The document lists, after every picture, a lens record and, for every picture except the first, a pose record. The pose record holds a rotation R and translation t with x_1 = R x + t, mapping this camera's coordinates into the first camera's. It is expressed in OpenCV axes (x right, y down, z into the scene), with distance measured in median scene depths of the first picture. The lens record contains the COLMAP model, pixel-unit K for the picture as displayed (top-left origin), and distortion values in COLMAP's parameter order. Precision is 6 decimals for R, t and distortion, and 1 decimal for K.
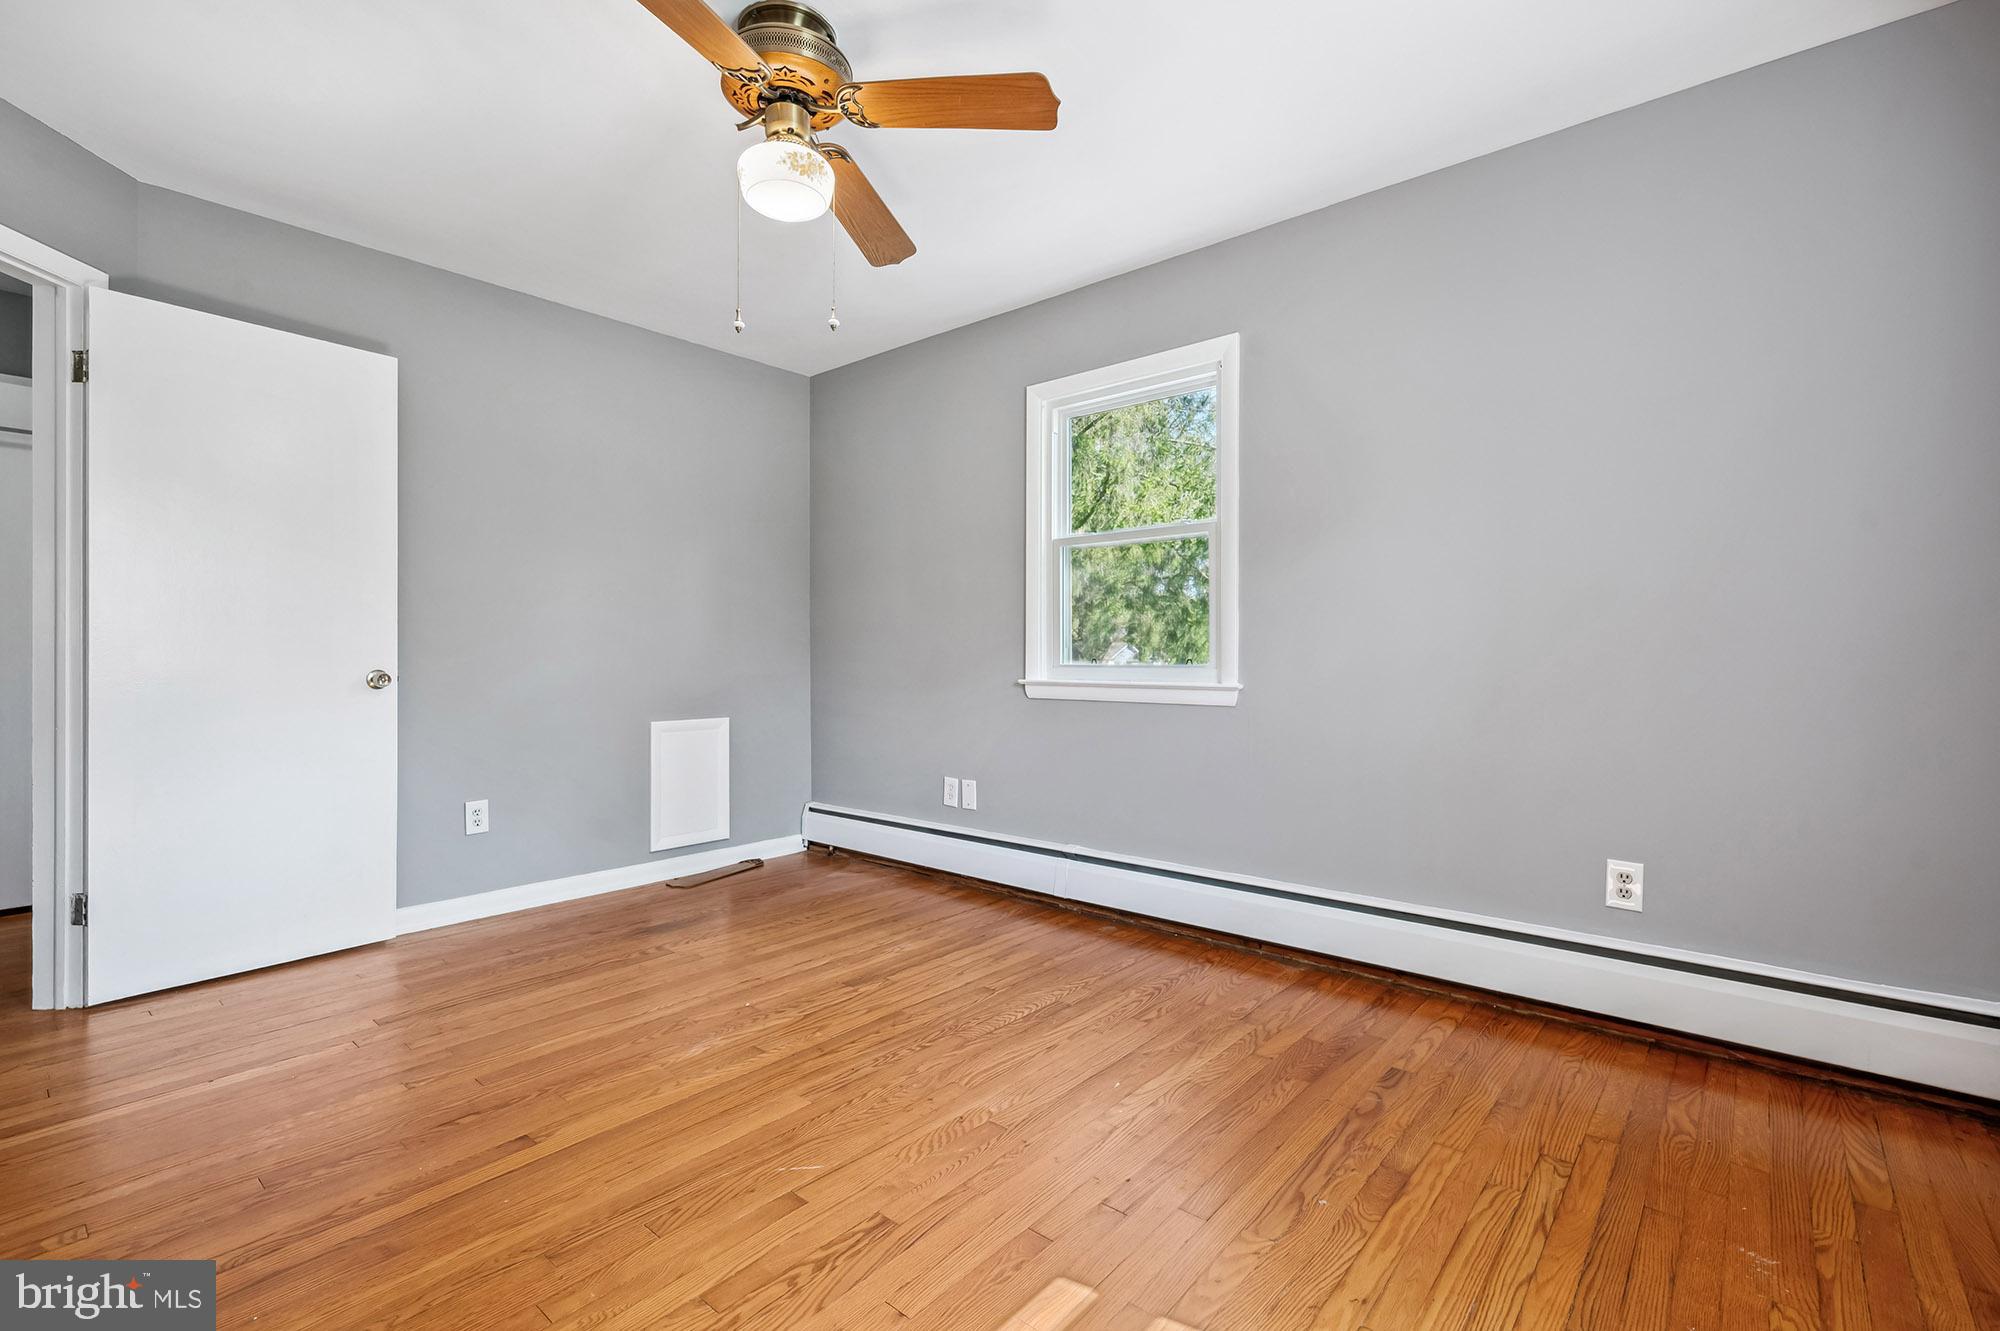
lens RADIAL K [[910.7, 0, 995.2], [0, 910.7, 651.4], [0, 0, 1]] dist [-0.001697, -0.000046]
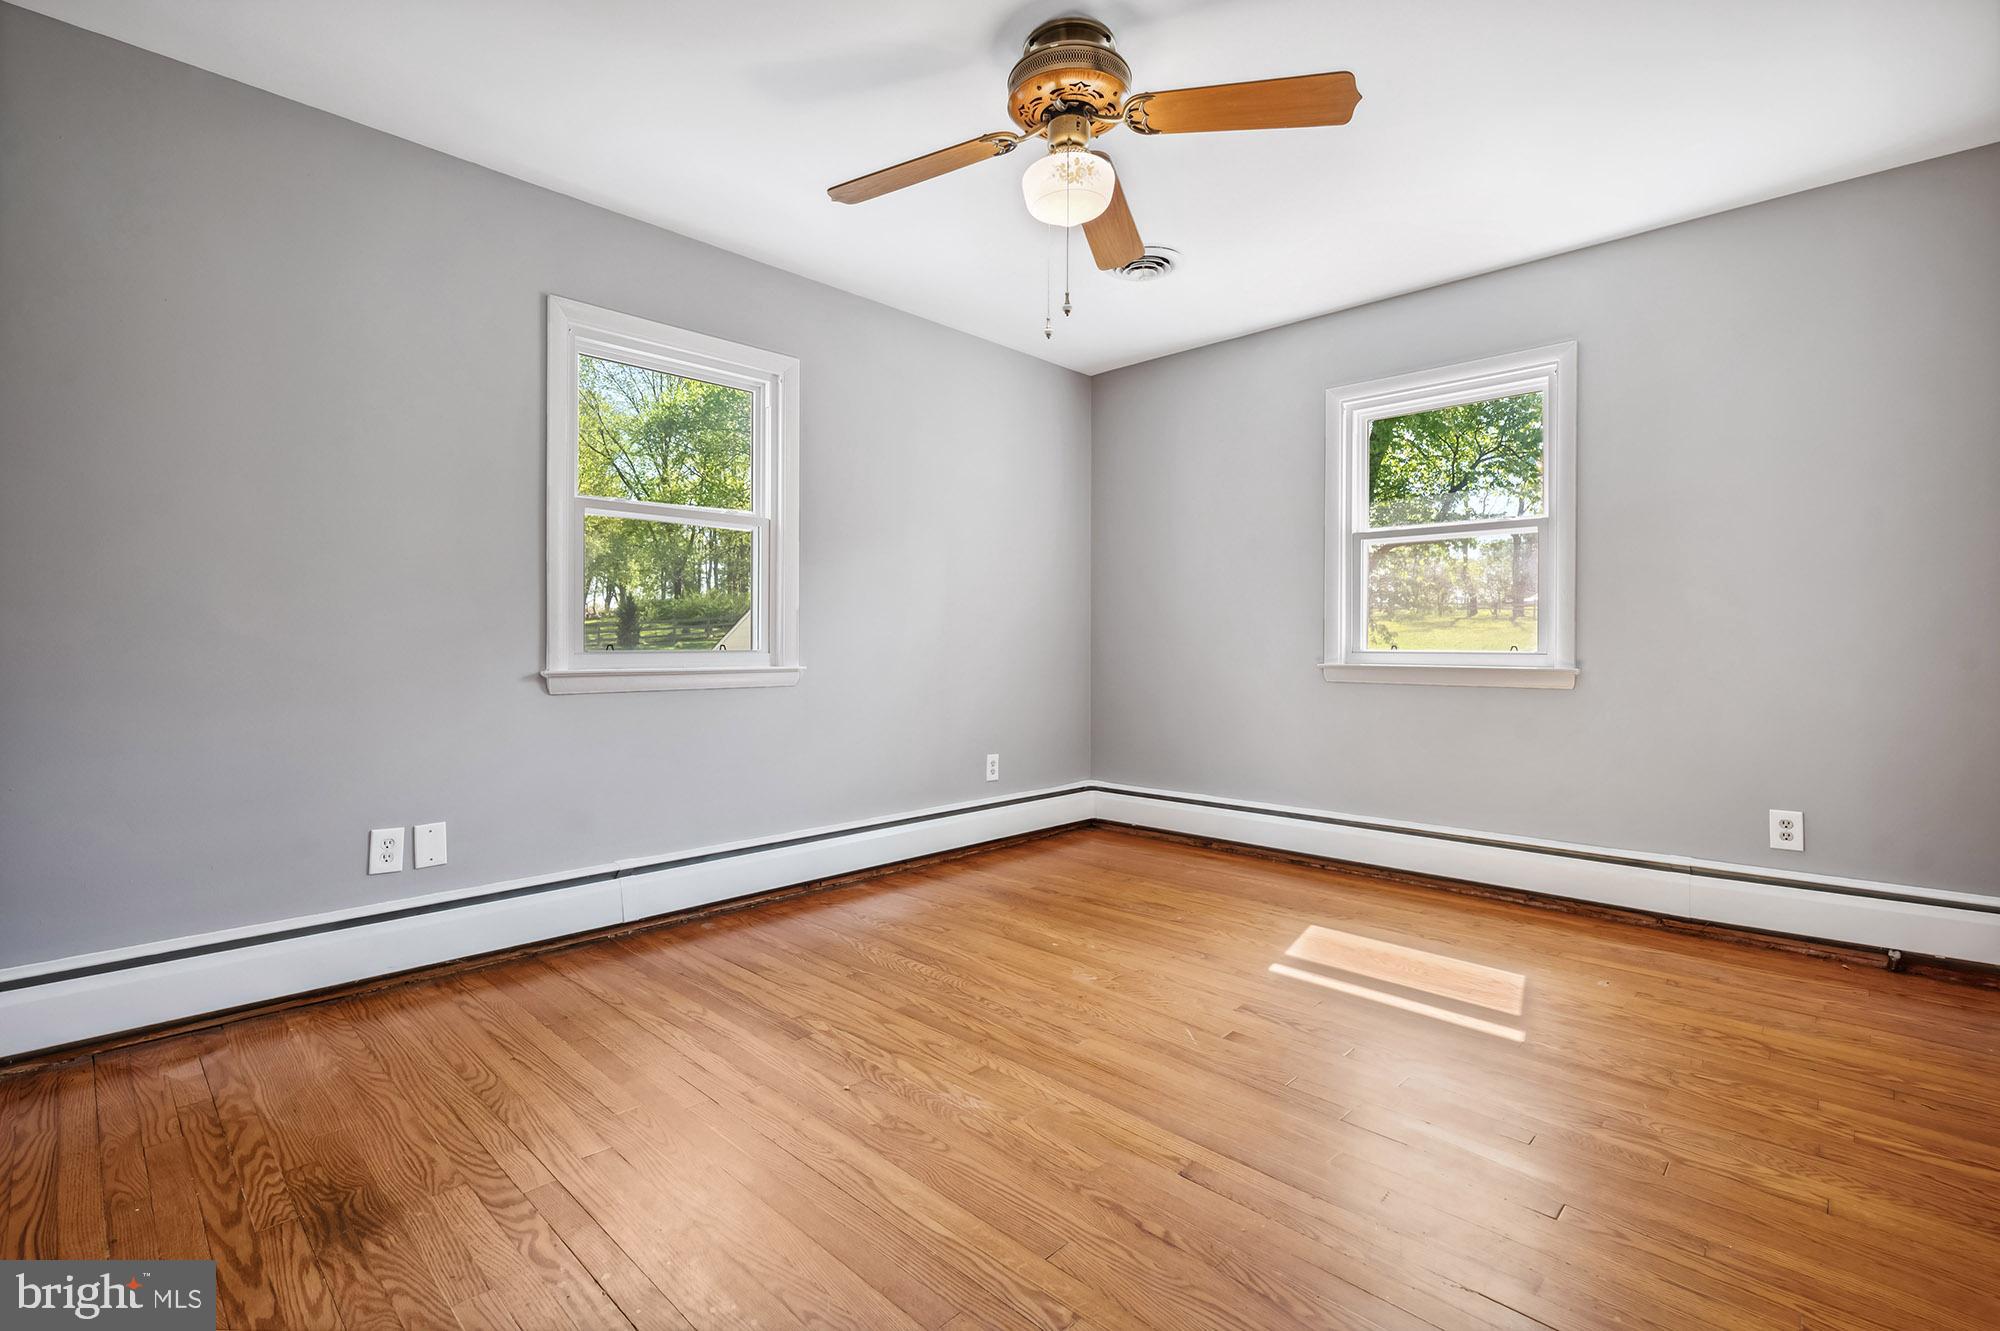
lens RADIAL K [[910.7, 0, 995.2], [0, 910.7, 651.4], [0, 0, 1]] dist [-0.001697, -0.000046]
pose [[0.048435, -0.008249, 0.998792, -0.981399], [-0.005282, 0.999950, 0.008515, 0.008133], [-0.998812, -0.005688, 0.048389, 0.791125]]
